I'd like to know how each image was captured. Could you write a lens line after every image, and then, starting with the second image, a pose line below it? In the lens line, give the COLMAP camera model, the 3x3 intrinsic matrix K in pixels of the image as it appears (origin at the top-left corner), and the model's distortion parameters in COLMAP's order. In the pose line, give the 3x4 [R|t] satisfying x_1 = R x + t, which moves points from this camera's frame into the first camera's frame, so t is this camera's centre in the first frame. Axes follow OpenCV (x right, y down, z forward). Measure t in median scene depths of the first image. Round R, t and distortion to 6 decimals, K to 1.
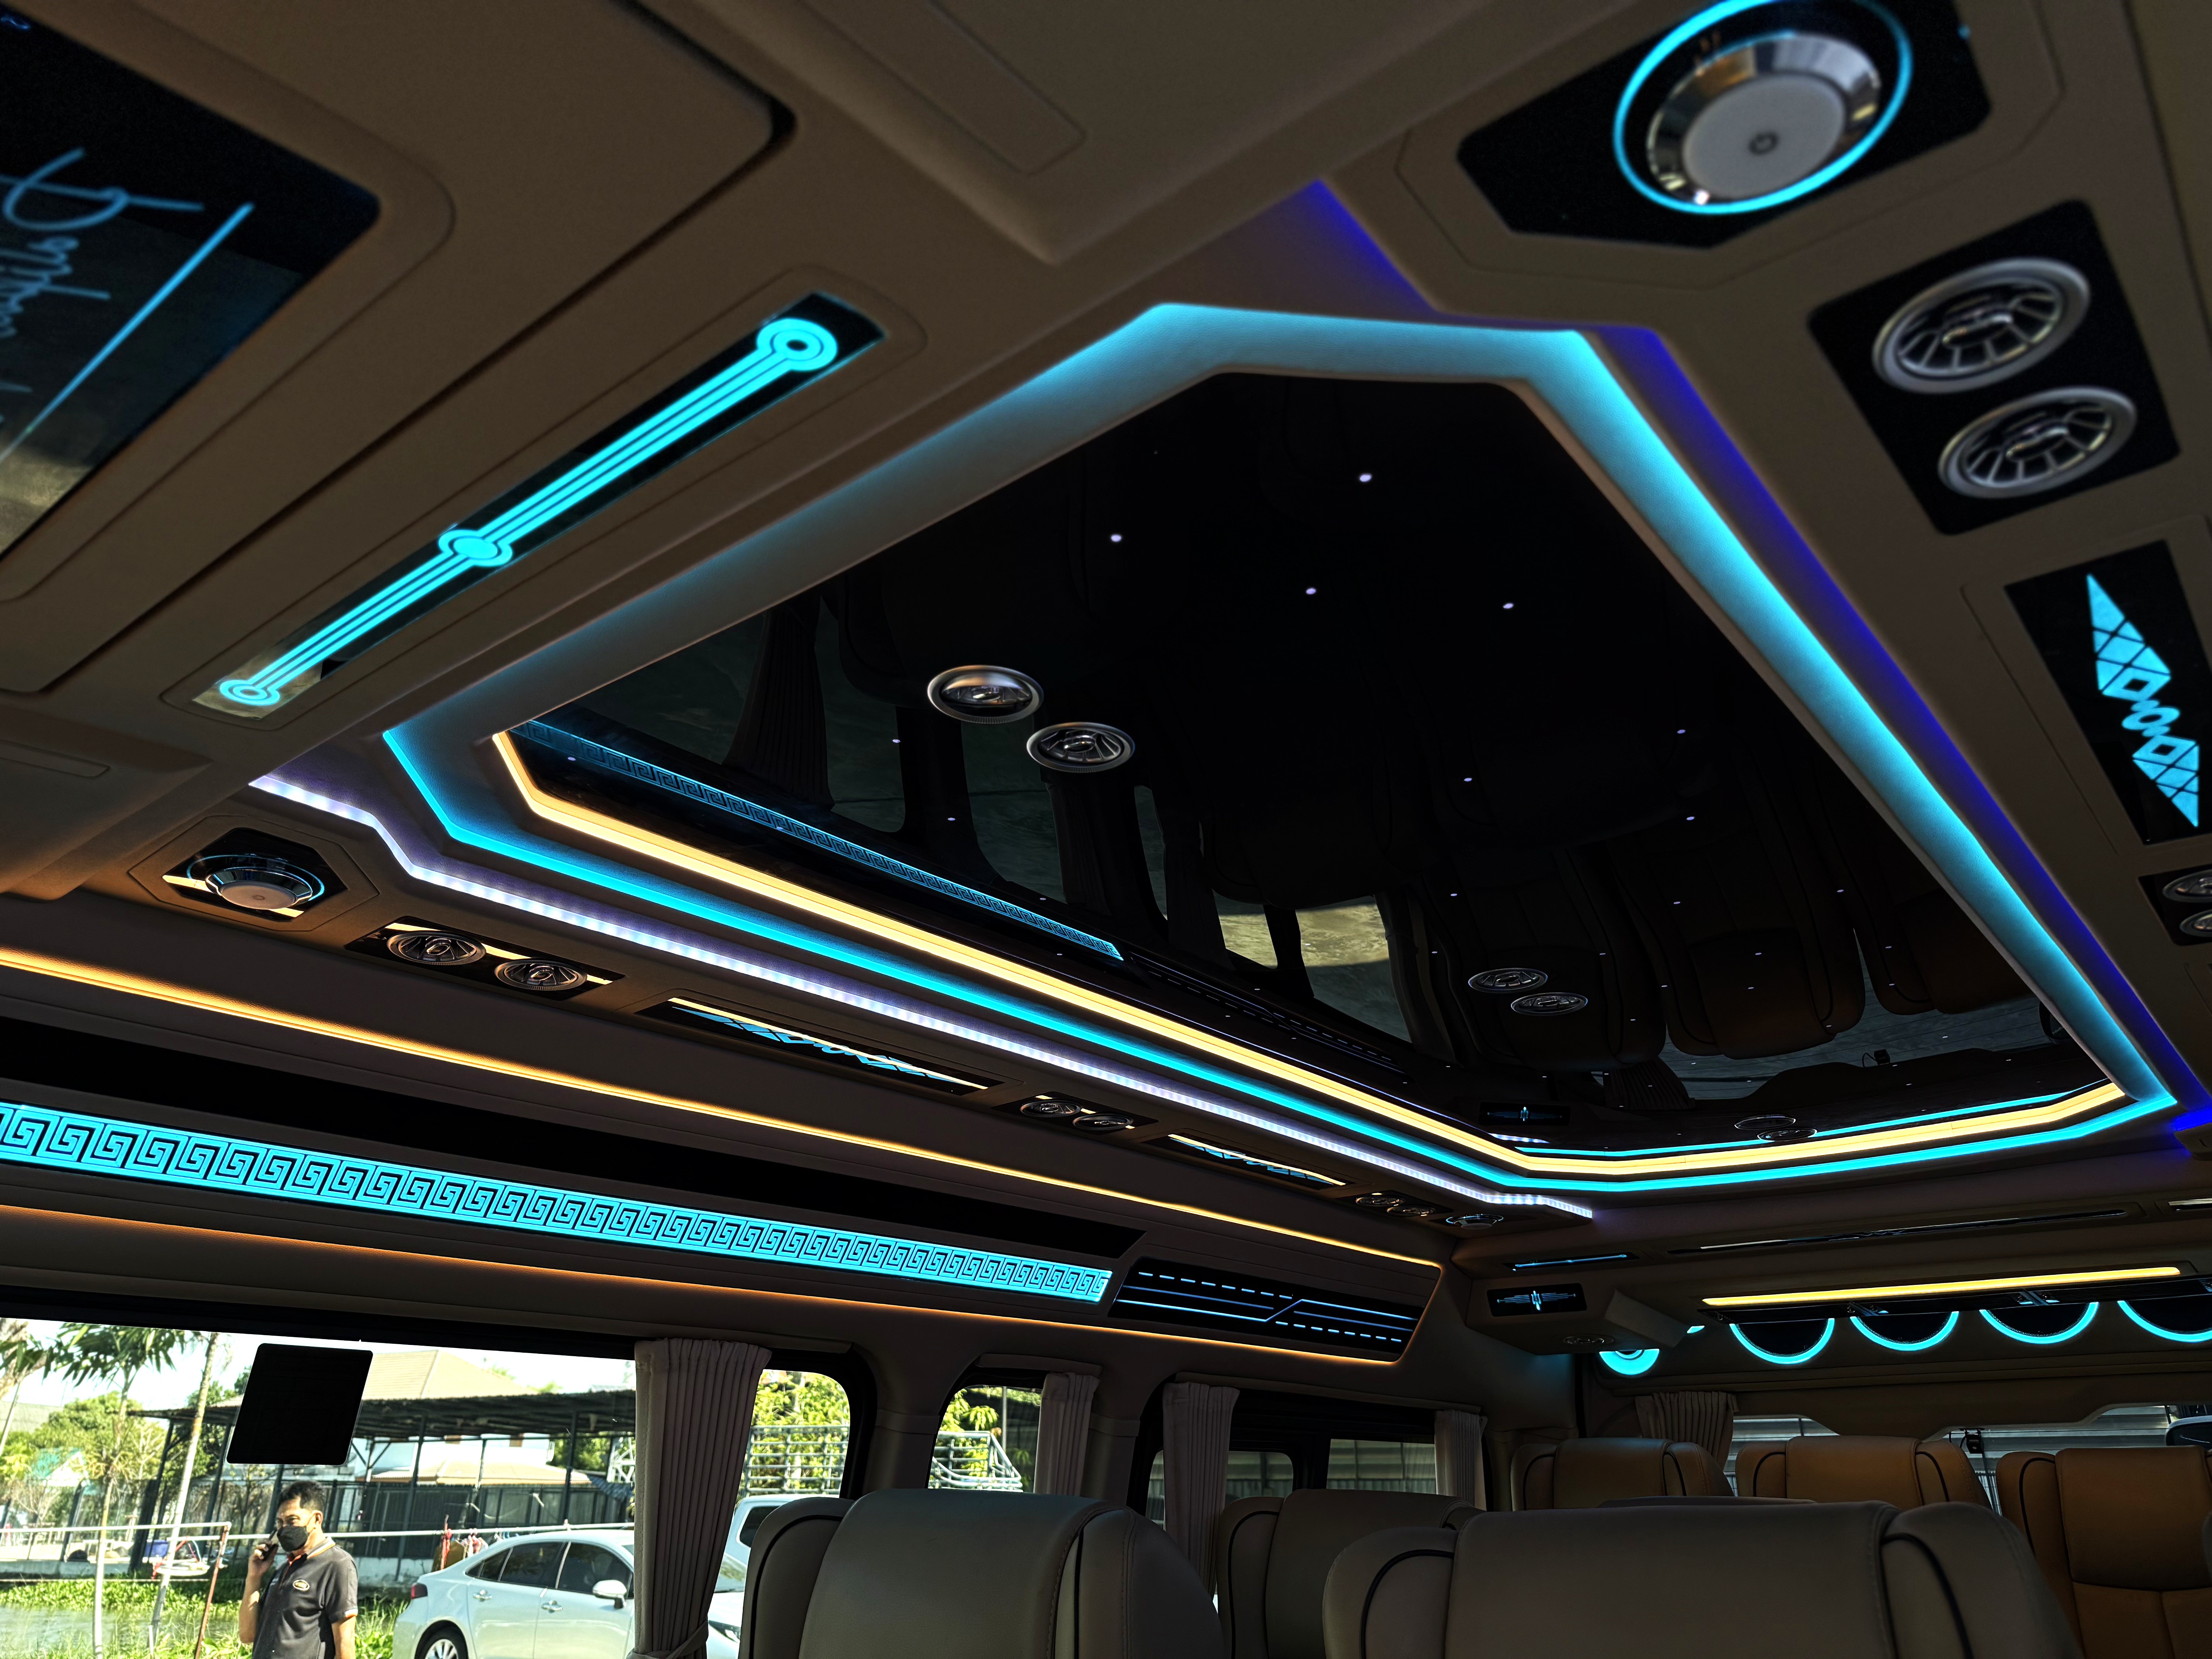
lens RADIAL K [[1566.7, 0, 1106.0], [0, 1566.7, 829.5], [0, 0, 1]] dist [0.012715, 0.000875]
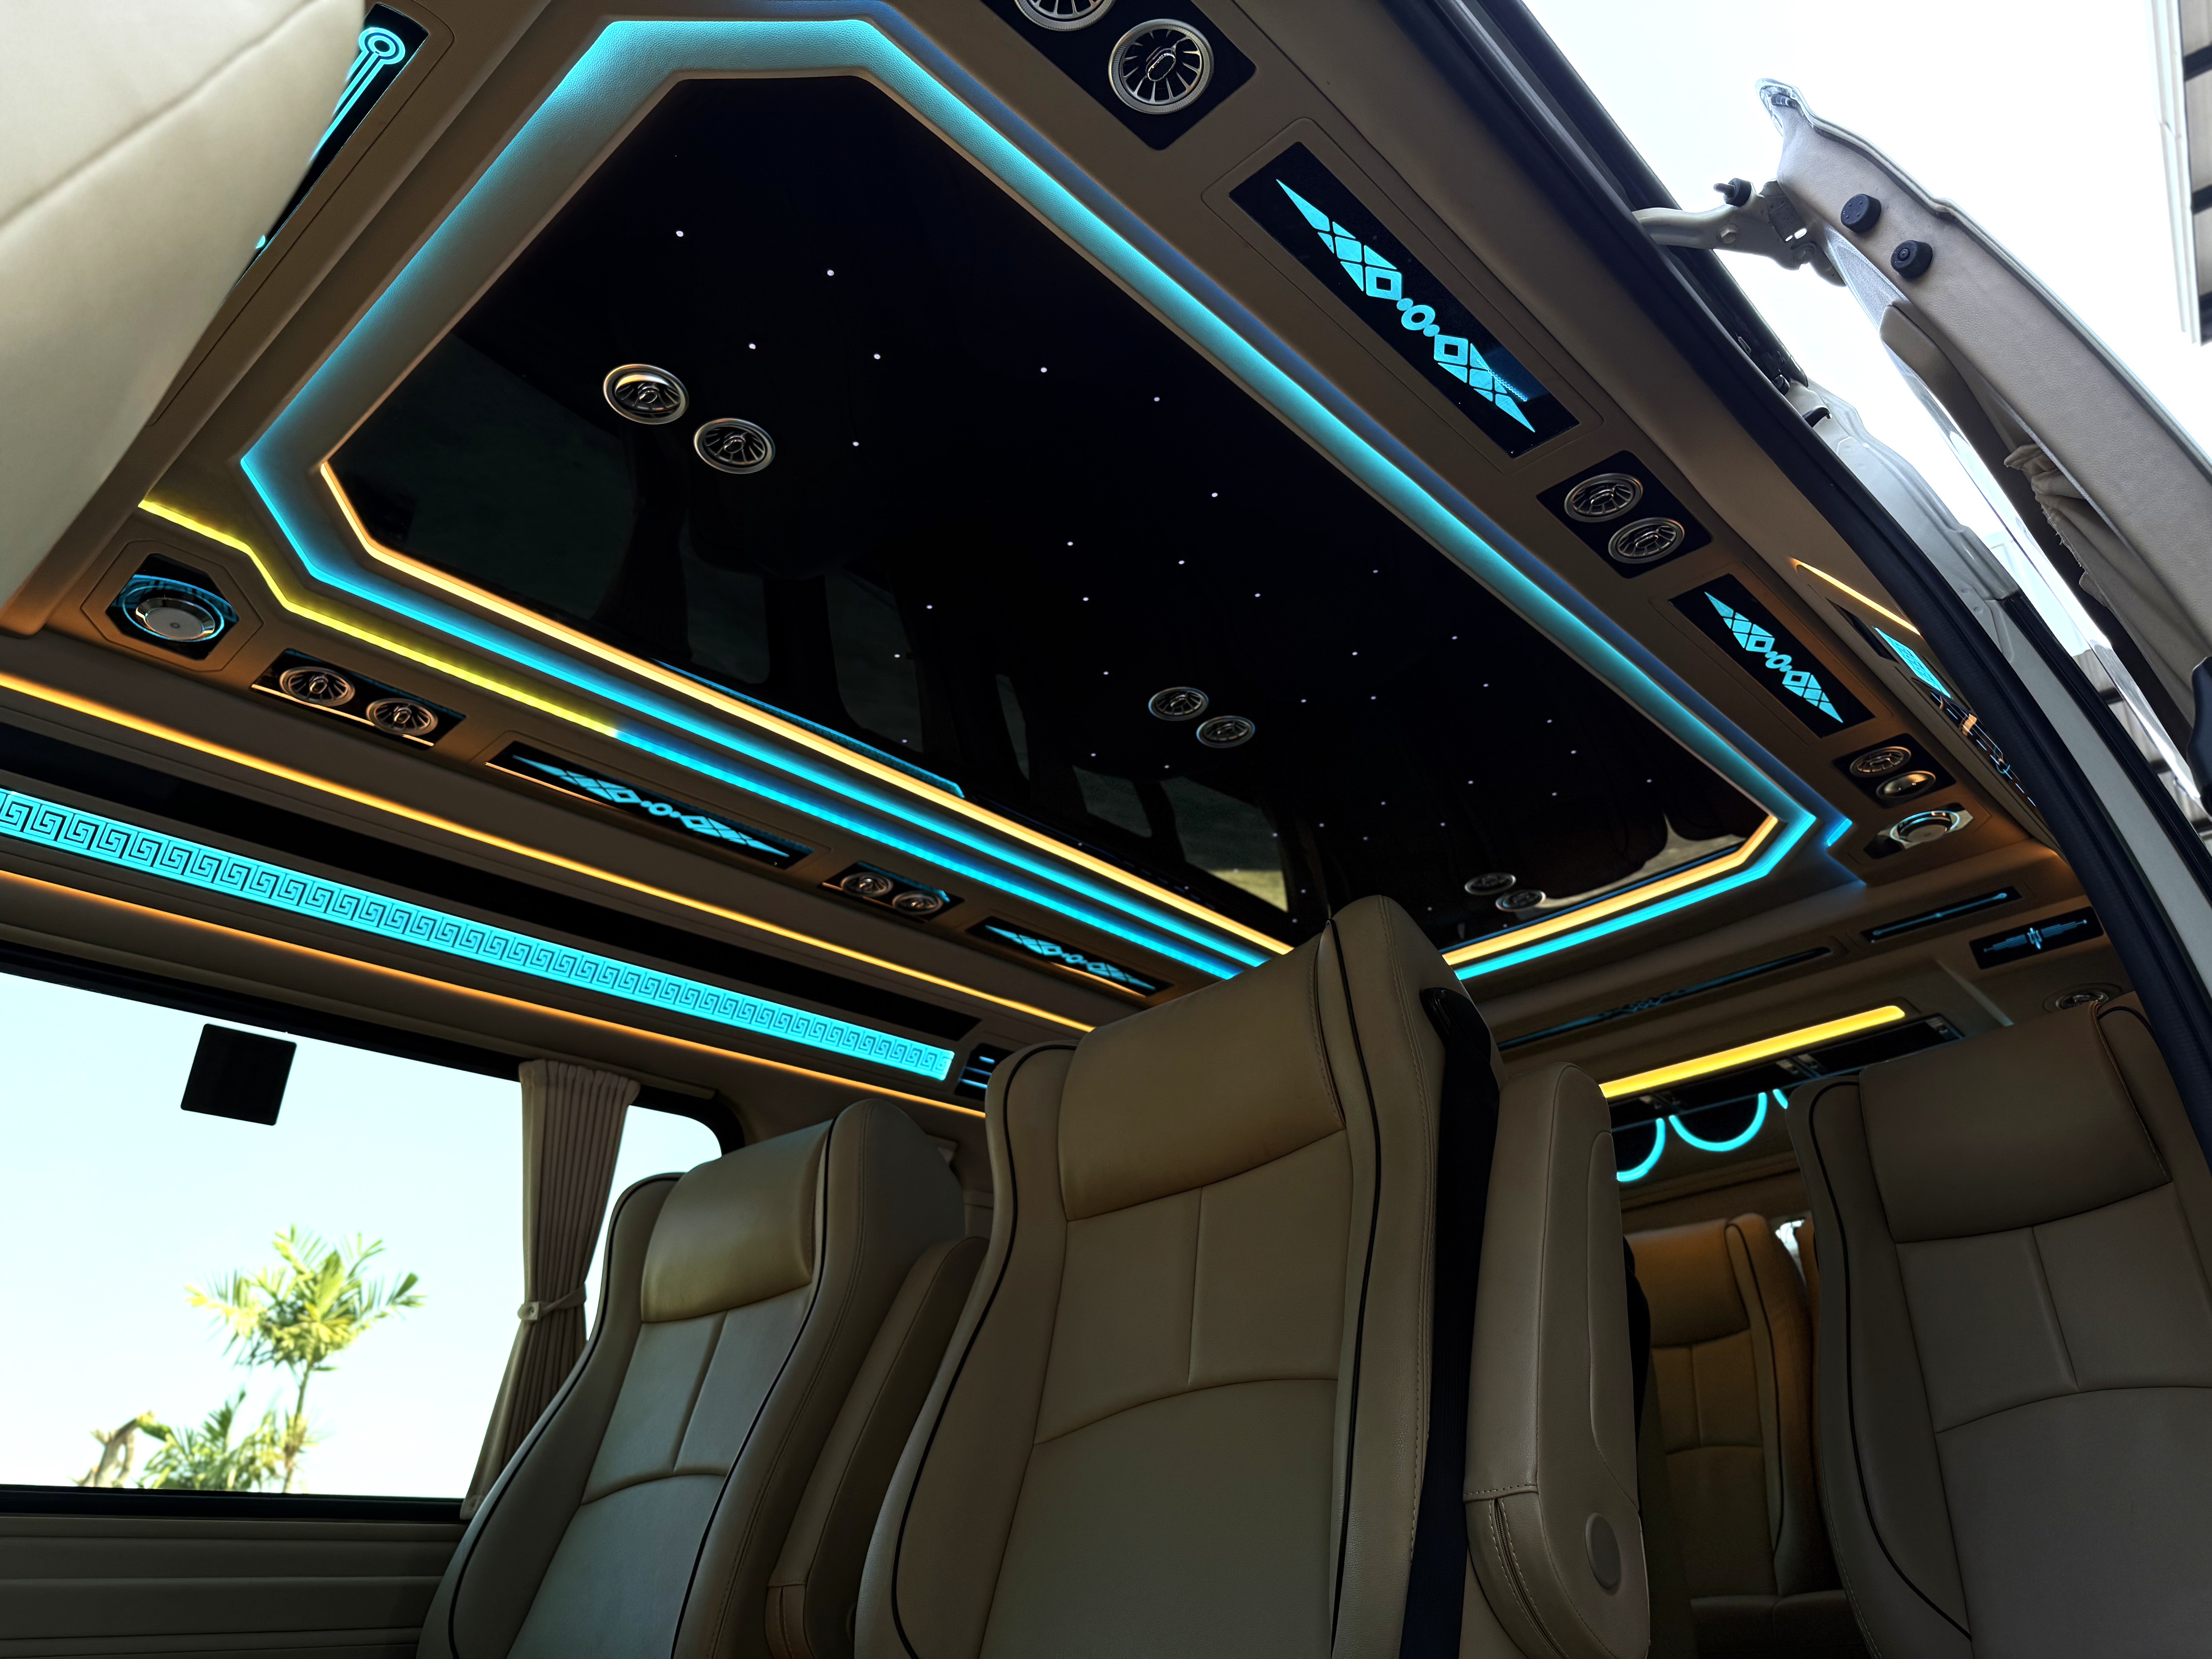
lens RADIAL K [[1568.0, 0, 1113.5], [0, 1568.0, 822.2], [0, 0, 1]] dist [0.003640, -0.008538]
pose [[0.996958, -0.070308, -0.033630, 0.183606], [0.067436, 0.994509, -0.080027, 0.222900], [0.039072, 0.077516, 0.996225, -0.187177]]
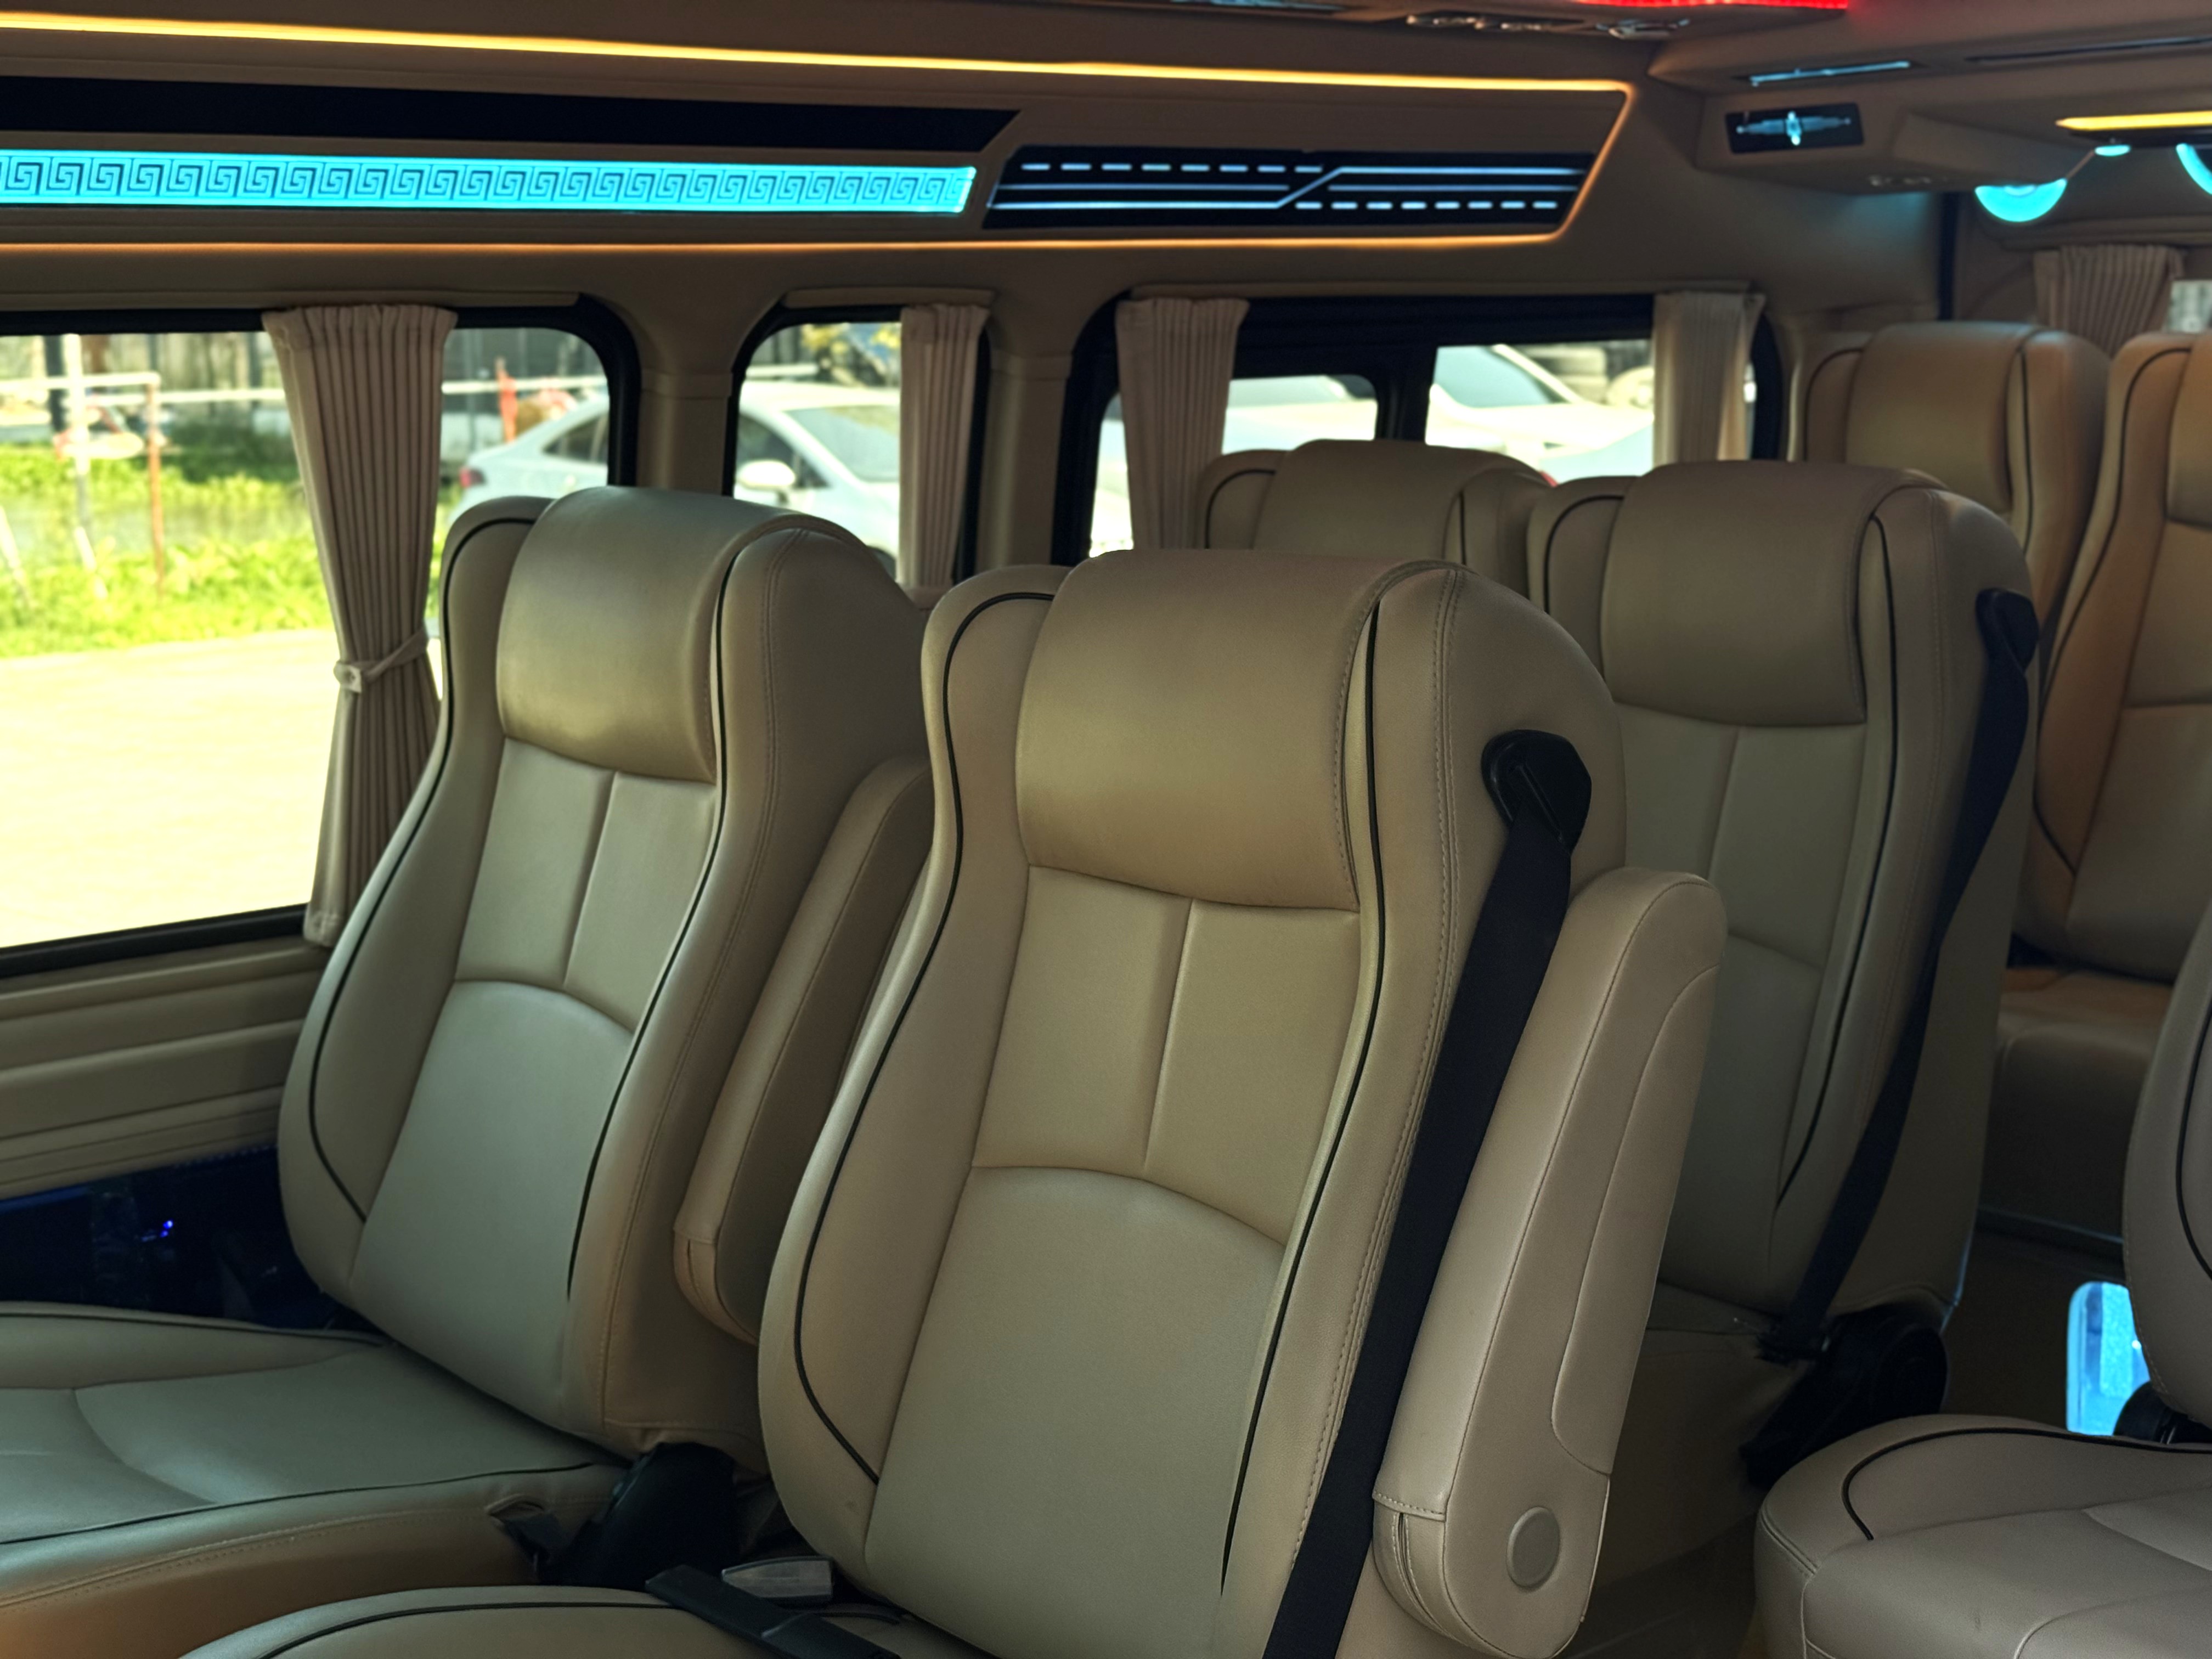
lens RADIAL K [[3097.8, 0, 1106.0], [0, 3097.8, 829.5], [0, 0, 1]] dist [0.224851, 0.021747]
pose [[0.980344, 0.028877, -0.195169, 0.356156], [0.083927, 0.834225, 0.545000, -0.235439], [0.178553, -0.550668, 0.815404, -0.293030]]
